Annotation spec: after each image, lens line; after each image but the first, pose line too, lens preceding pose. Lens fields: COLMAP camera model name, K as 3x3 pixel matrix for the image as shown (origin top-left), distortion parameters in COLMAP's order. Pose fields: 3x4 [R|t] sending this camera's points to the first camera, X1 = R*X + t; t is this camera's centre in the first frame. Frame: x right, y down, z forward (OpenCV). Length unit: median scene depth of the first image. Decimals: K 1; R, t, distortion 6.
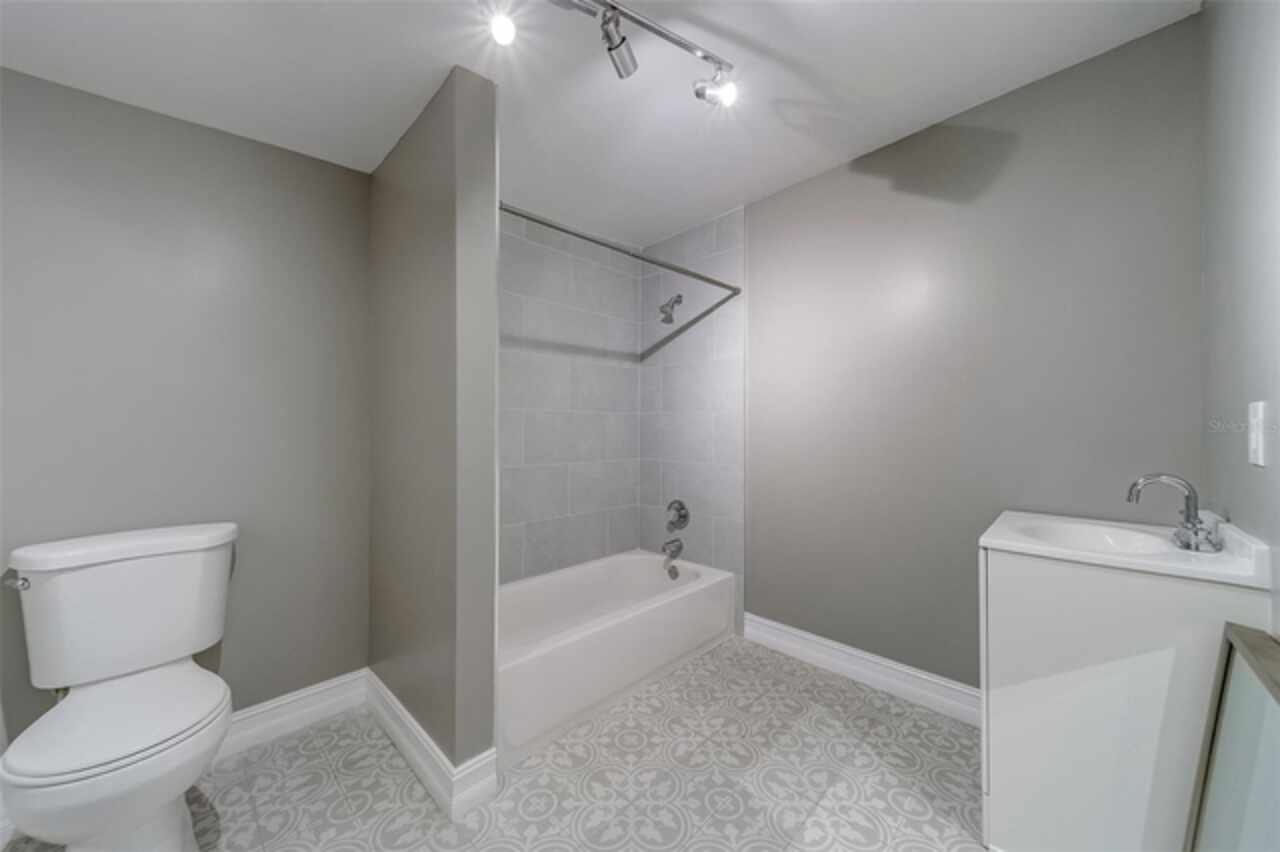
lens RADIAL K [[465.4, 0, 641.0], [0, 465.4, 400.3], [0, 0, 1]] dist [0.001996, 0.000496]
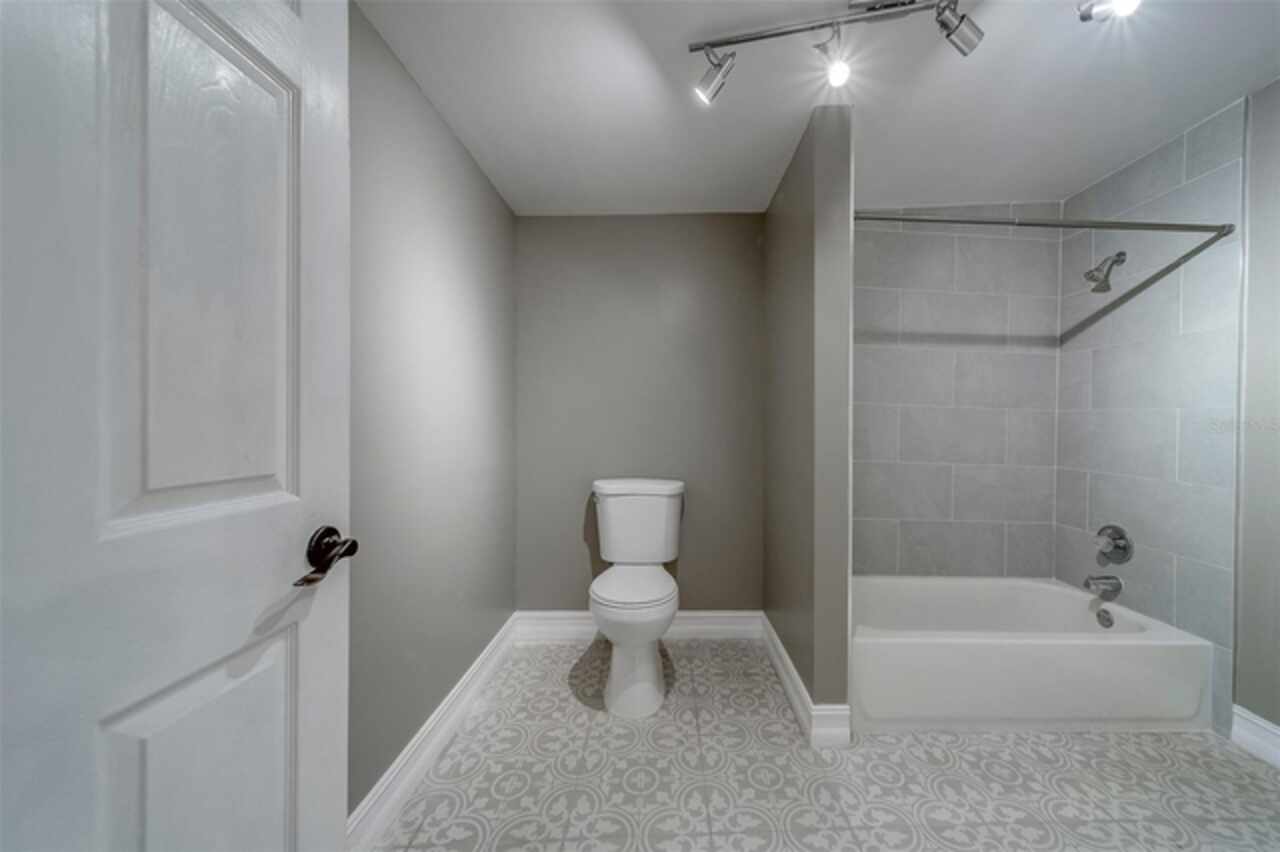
lens RADIAL K [[548.8, 0, 640.2], [0, 548.8, 408.5], [0, 0, 1]] dist [-0.000057, 0.000071]
pose [[0.654897, 0.005460, -0.755698, 0.311298], [0.007995, 0.999868, 0.014153, 0.006872], [0.755676, -0.015311, 0.654767, -0.205453]]
